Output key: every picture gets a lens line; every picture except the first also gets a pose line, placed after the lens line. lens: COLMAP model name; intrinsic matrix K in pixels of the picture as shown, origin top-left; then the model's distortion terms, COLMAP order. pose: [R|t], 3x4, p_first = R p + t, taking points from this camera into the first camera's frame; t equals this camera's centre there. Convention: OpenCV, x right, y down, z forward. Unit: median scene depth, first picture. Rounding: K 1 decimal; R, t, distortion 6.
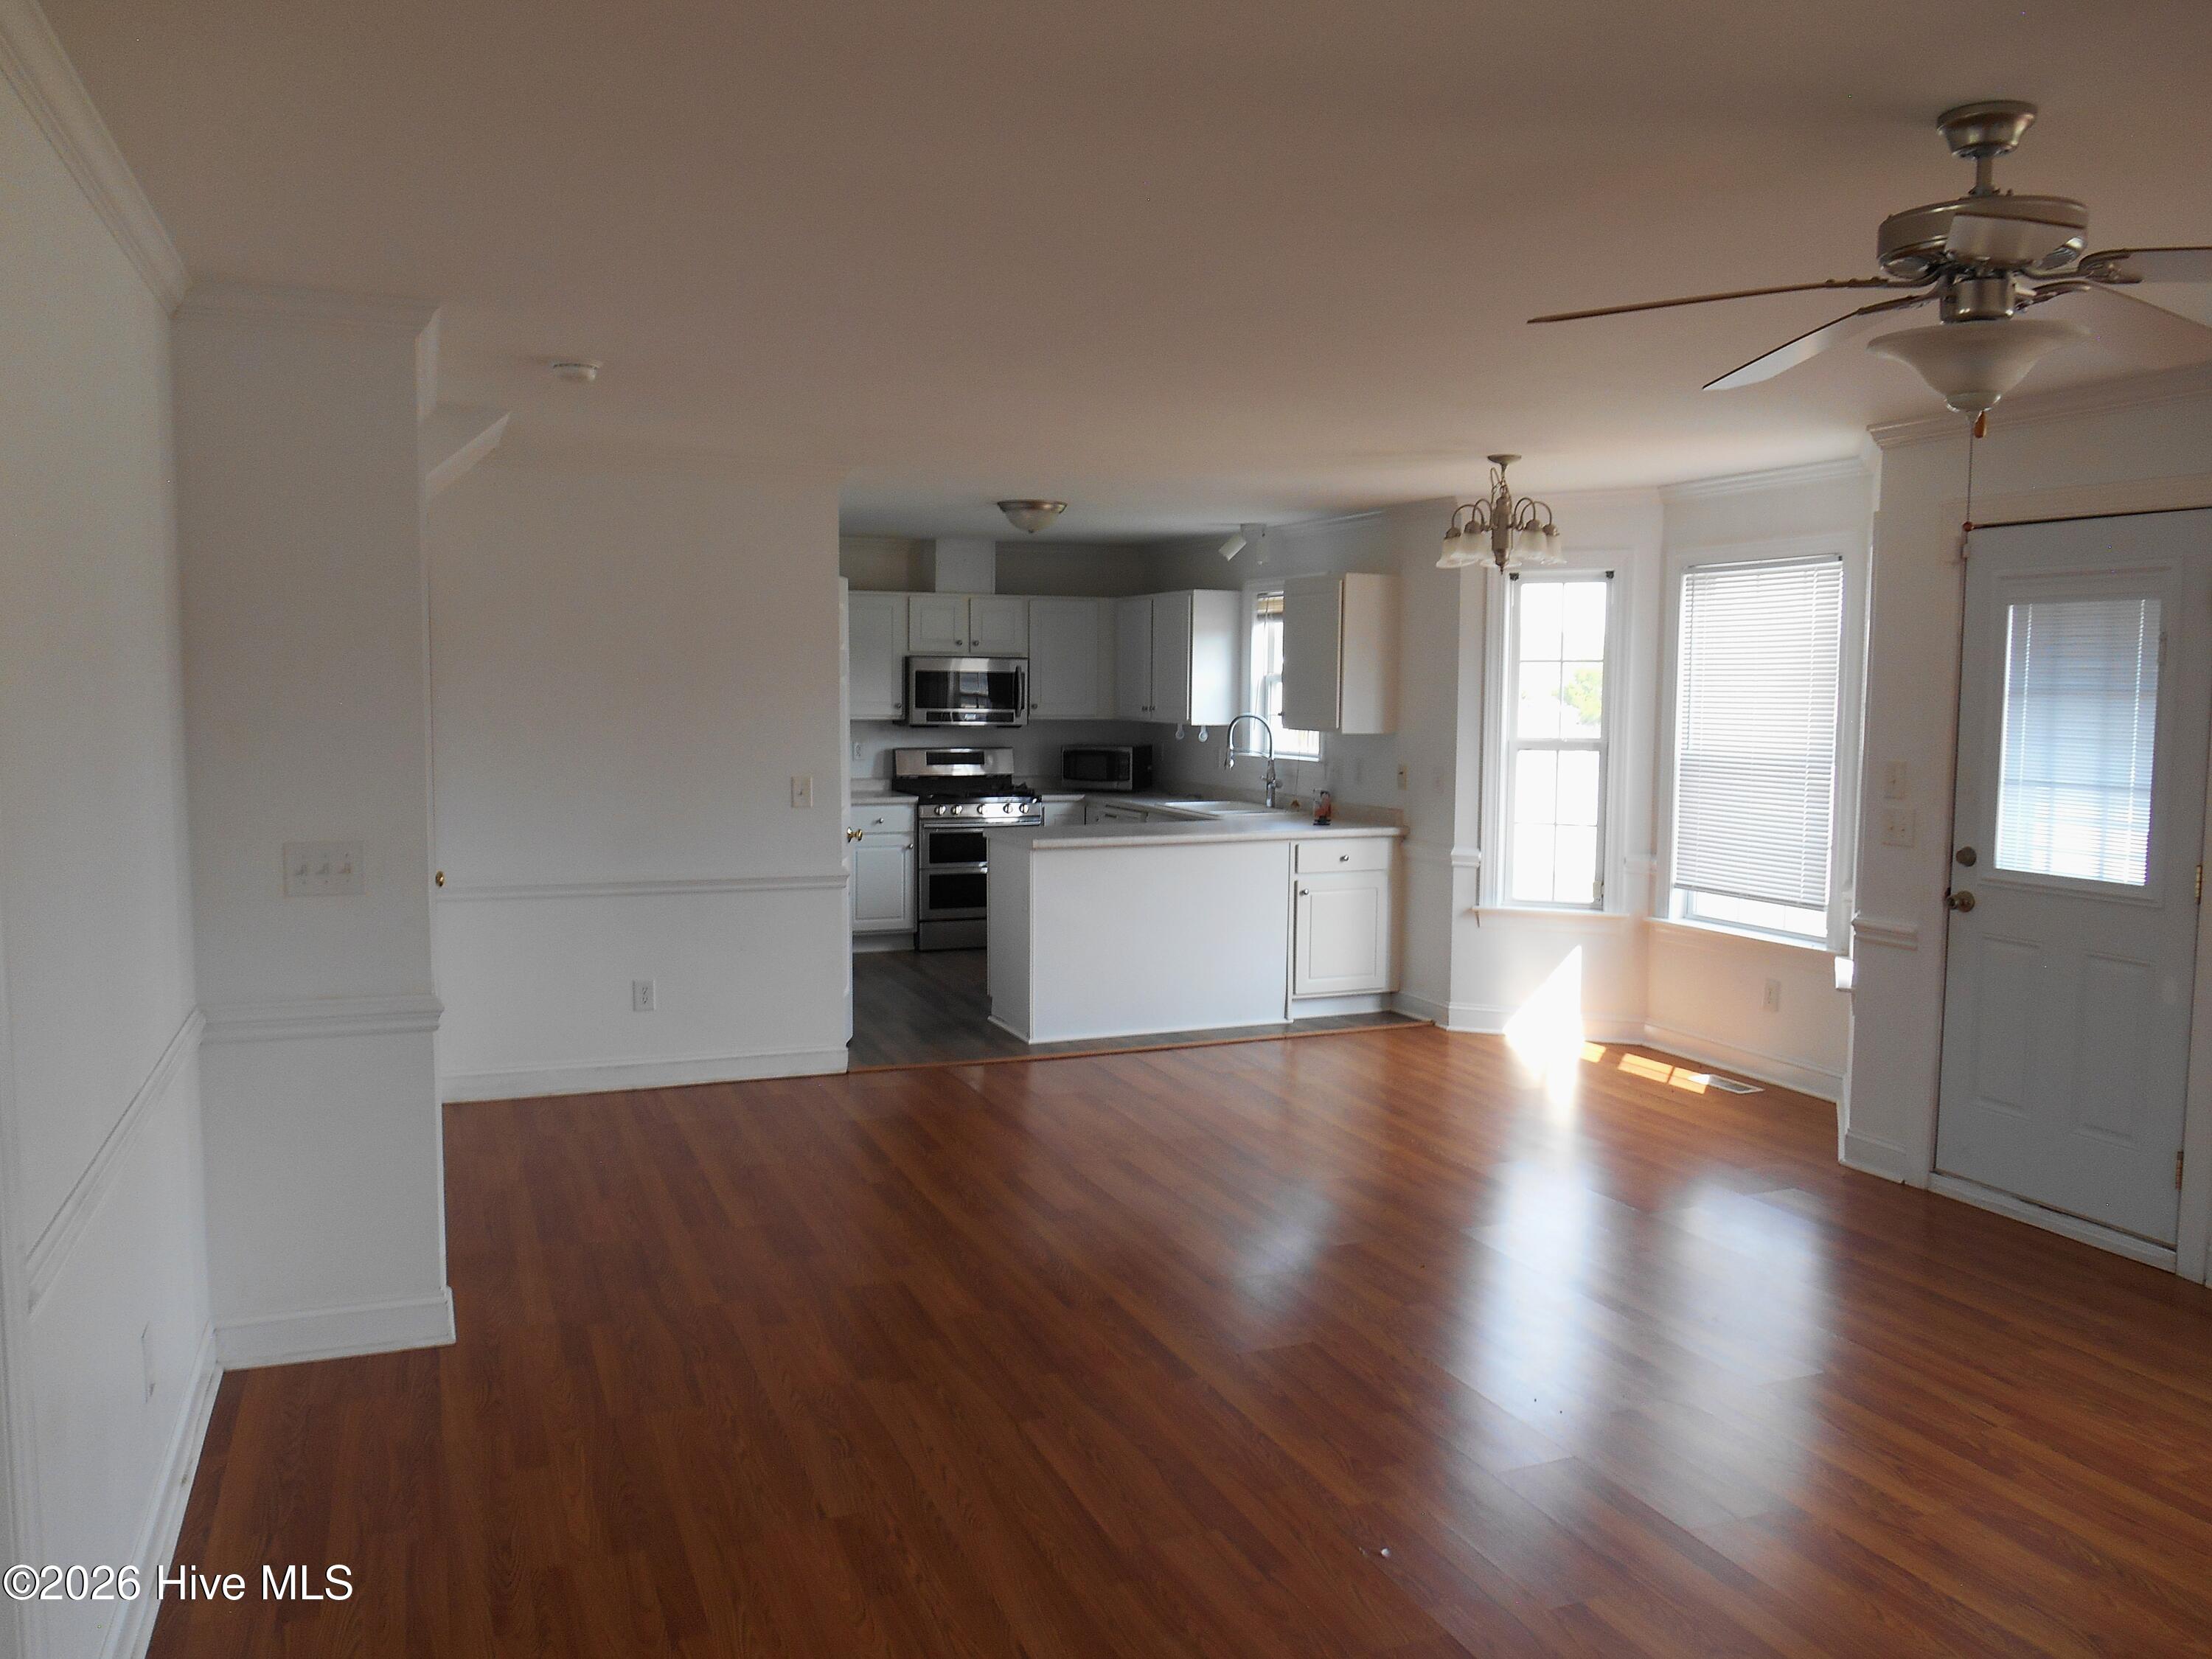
lens RADIAL K [[1680.0, 0, 1099.8], [0, 1680.0, 829.2], [0, 0, 1]] dist [-0.028542, -0.002690]
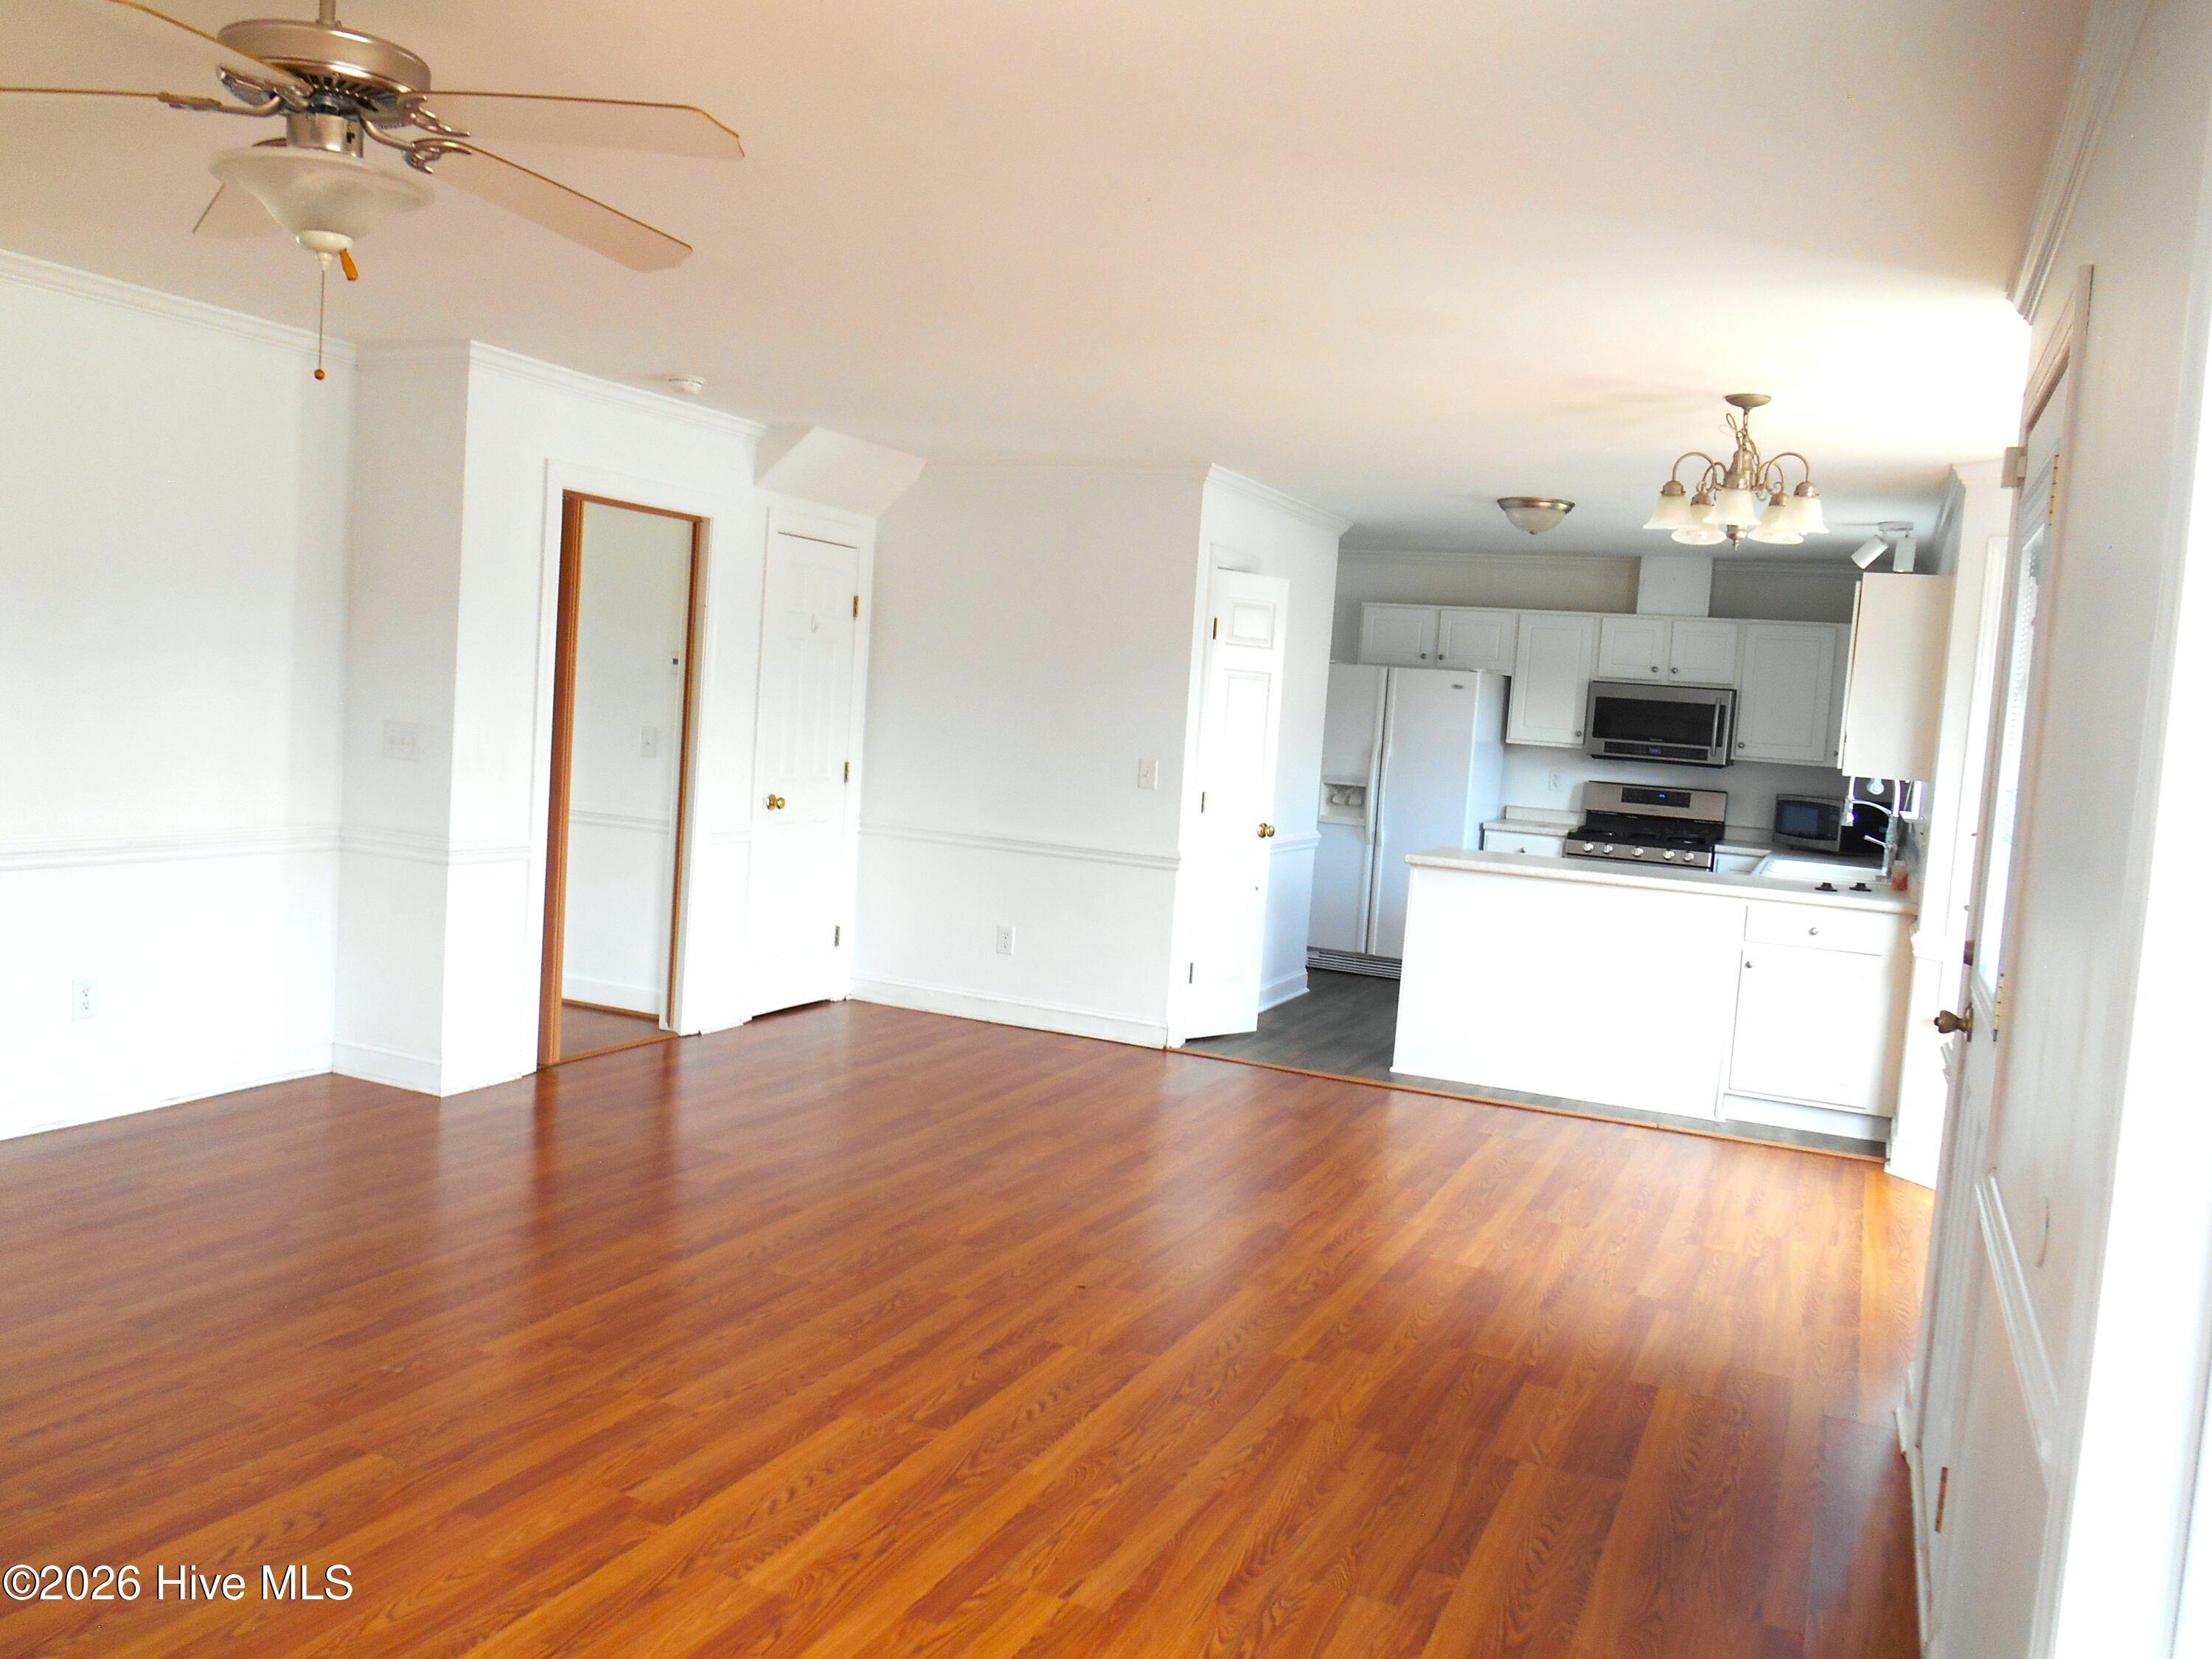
lens RADIAL K [[1680.0, 0, 1099.8], [0, 1680.0, 829.2], [0, 0, 1]] dist [-0.028542, -0.002690]
pose [[0.682767, 0.095616, -0.724353, 0.481251], [-0.126717, 0.991872, 0.011487, 0.003289], [0.719564, 0.083945, 0.689334, 0.211760]]
